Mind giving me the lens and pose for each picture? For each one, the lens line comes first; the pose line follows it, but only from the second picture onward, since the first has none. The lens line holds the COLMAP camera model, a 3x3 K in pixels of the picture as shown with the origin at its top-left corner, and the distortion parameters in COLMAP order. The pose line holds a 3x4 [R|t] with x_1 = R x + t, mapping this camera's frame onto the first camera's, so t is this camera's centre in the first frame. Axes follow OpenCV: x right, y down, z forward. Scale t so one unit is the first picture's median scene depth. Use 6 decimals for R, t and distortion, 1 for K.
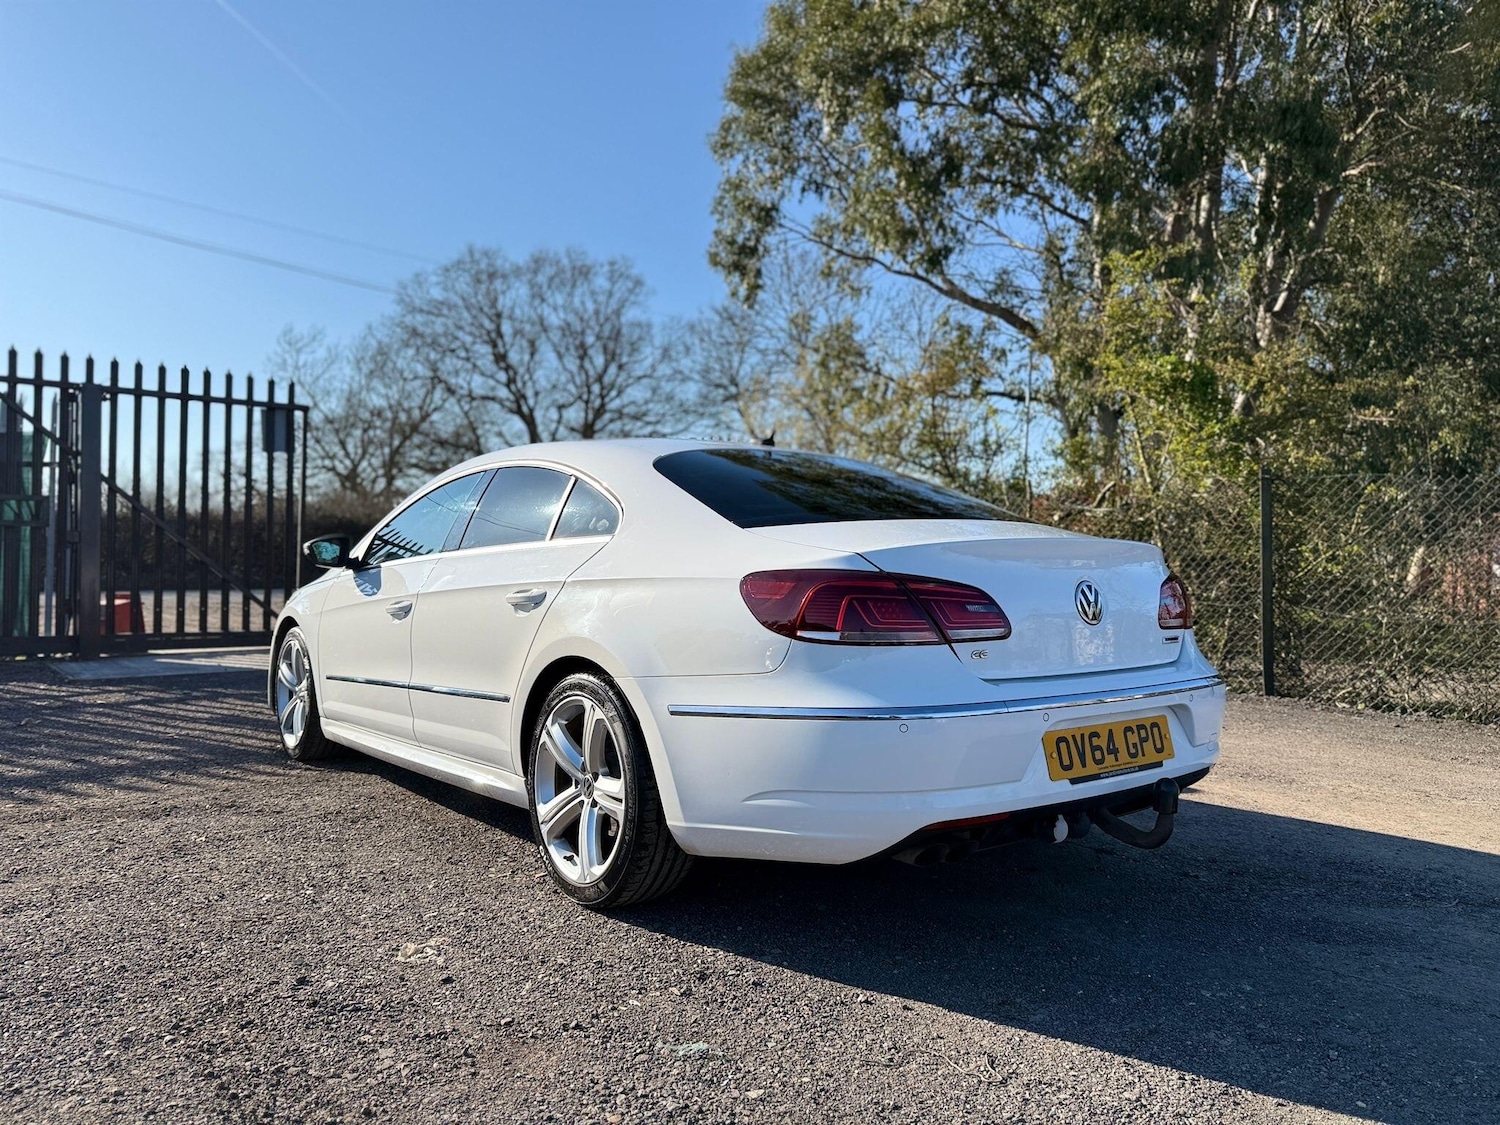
lens RADIAL K [[1056.0, 0, 753.5], [0, 1056.0, 564.0], [0, 0, 1]] dist [0.070681, -0.098504]
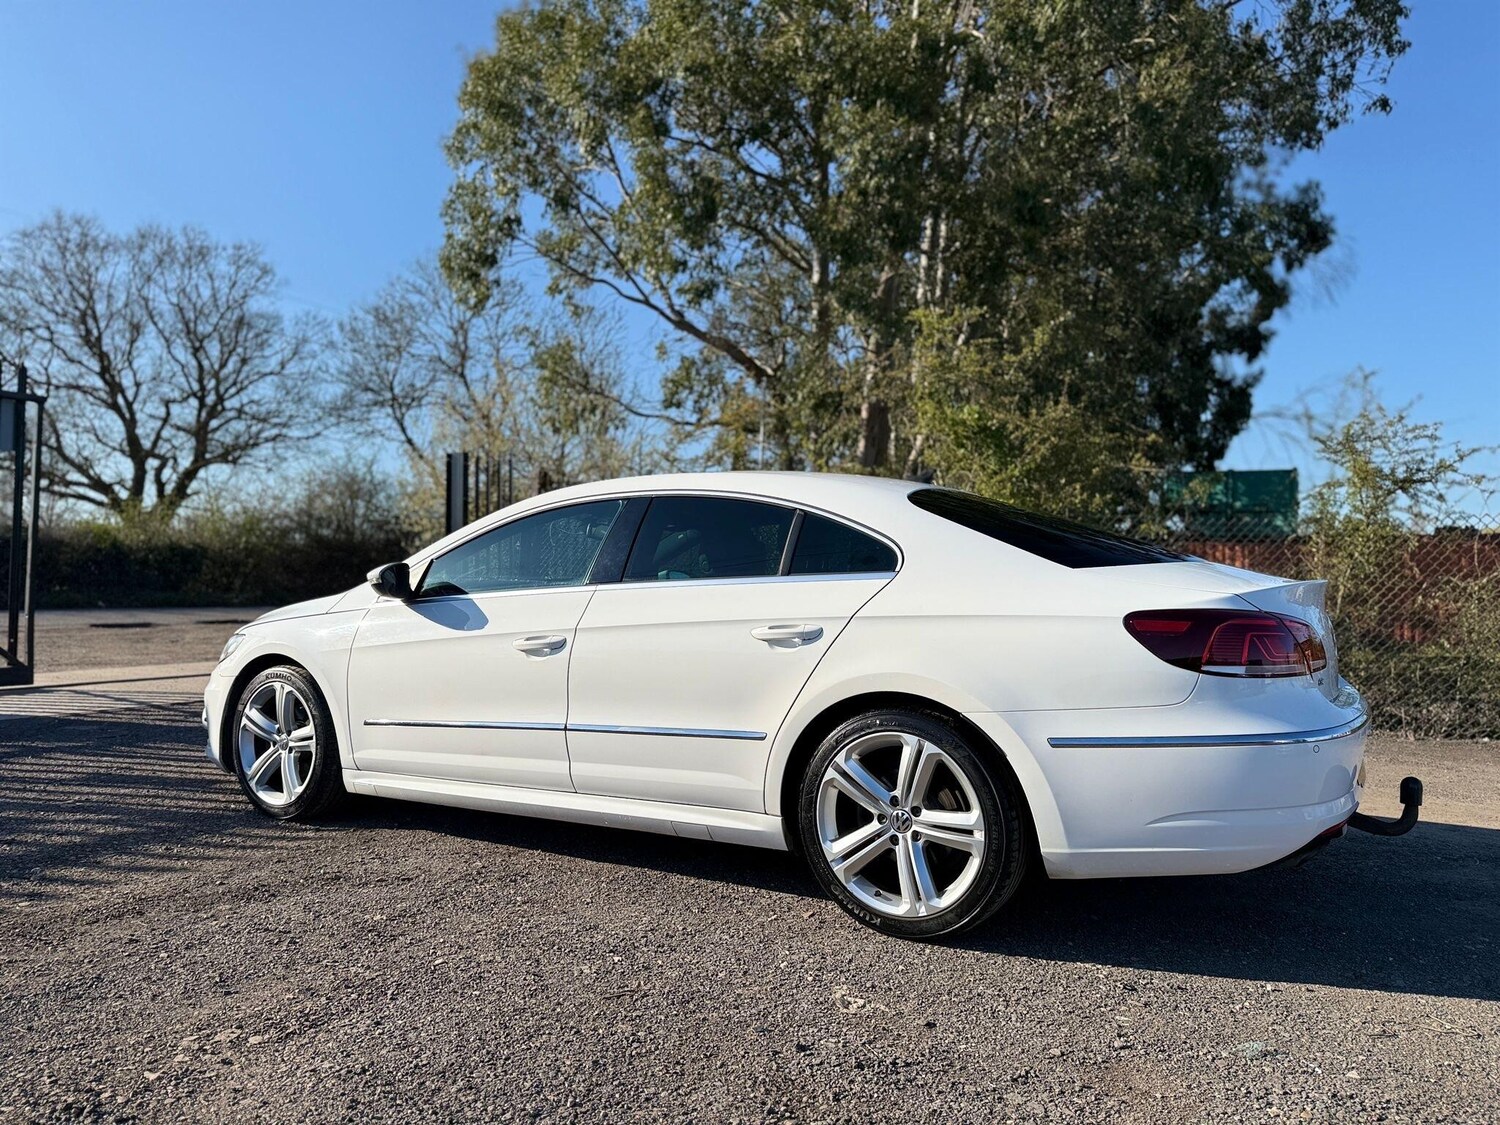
lens RADIAL K [[1056.0, 0, 749.3], [0, 1056.0, 547.1], [0, 0, 1]] dist [0.070681, -0.098504]
pose [[0.937501, 0.015395, 0.347643, -0.110017], [-0.004393, 0.999465, -0.032413, -0.003155], [-0.347956, 0.028860, 0.937067, 0.015283]]
